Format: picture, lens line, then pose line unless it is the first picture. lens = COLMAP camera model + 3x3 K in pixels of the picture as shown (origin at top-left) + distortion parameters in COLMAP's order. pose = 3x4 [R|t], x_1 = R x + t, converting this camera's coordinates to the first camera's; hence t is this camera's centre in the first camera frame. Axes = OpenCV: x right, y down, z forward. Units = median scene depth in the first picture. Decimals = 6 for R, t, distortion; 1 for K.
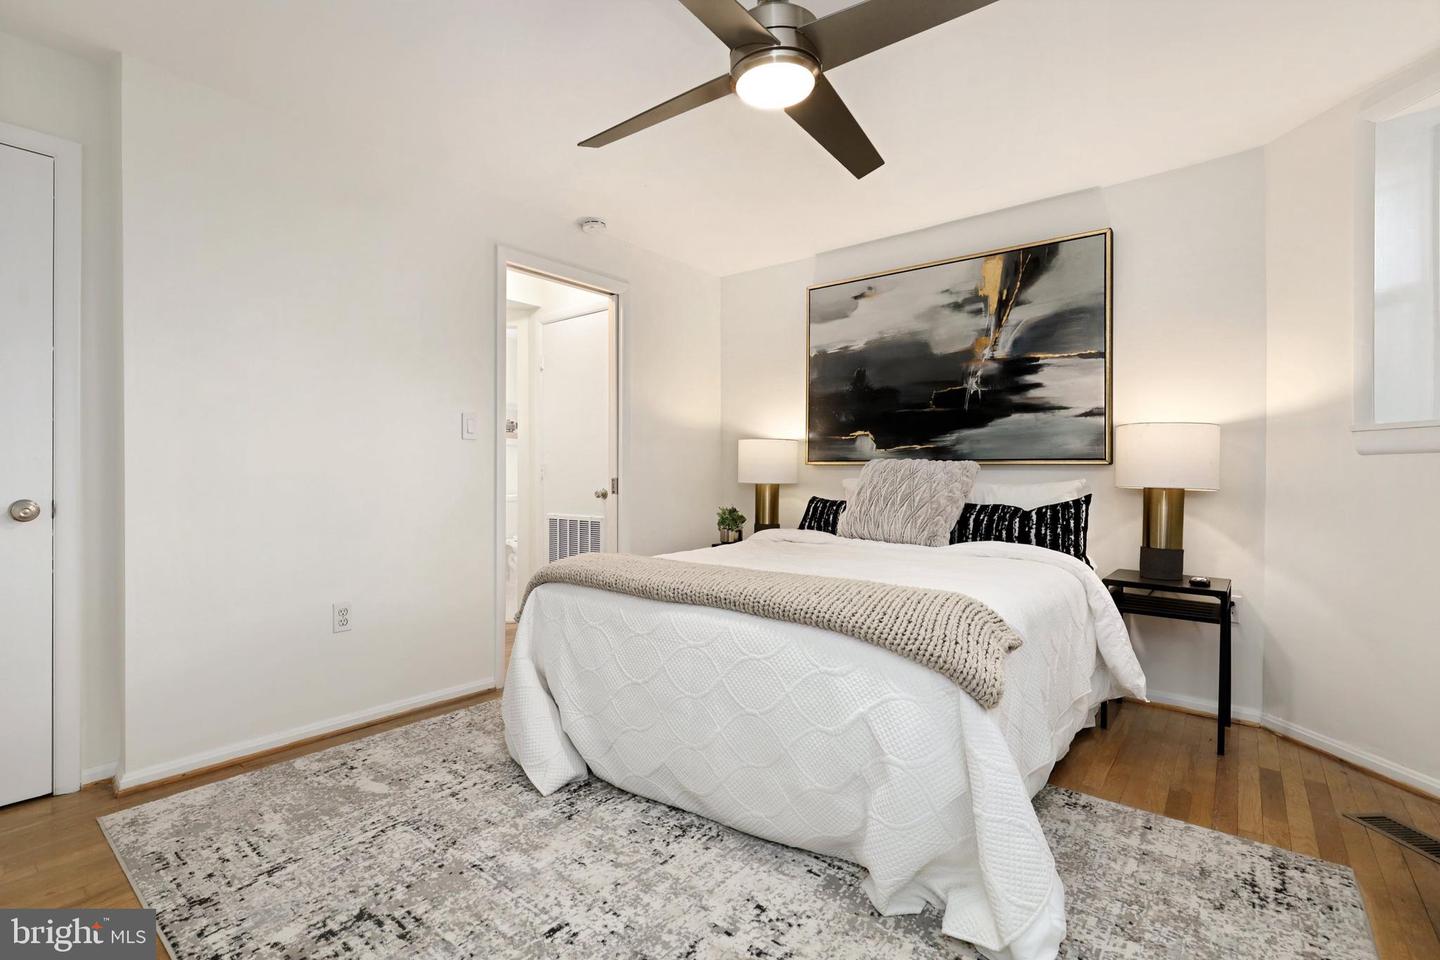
lens RADIAL K [[659.6, 0, 728.6], [0, 659.6, 488.1], [0, 0, 1]] dist [-0.016787, 0.006591]
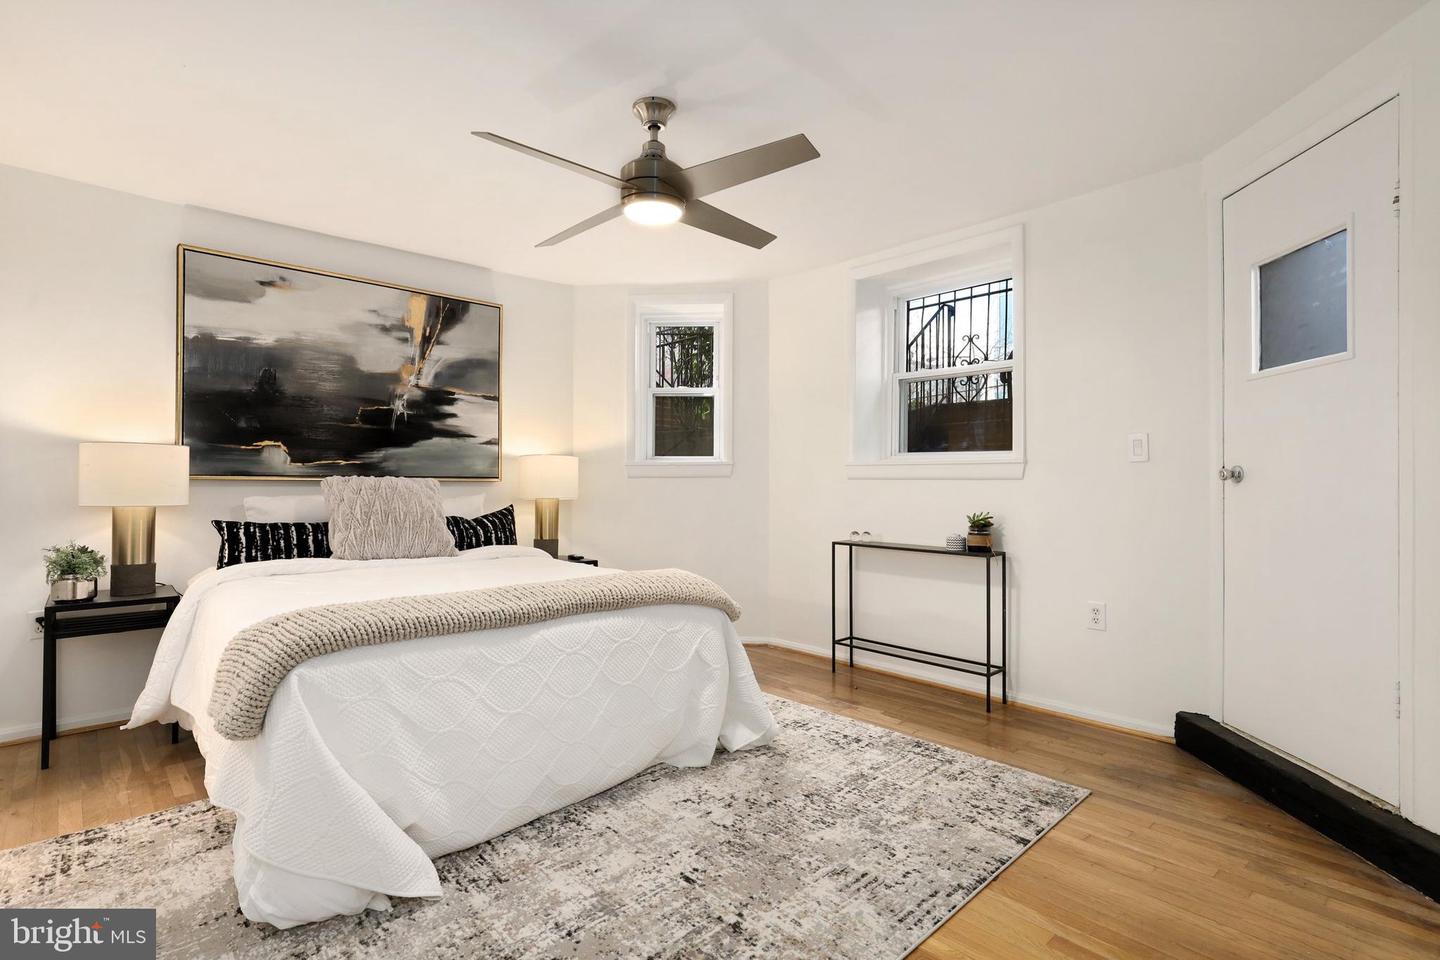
lens RADIAL K [[679.4, 0, 730.9], [0, 679.4, 477.0], [0, 0, 1]] dist [-0.015553, -0.000193]
pose [[0.128179, 0.016434, 0.991615, -0.656079], [0.033205, 0.999231, -0.020853, -0.002708], [-0.991195, 0.035600, 0.127535, 0.338646]]
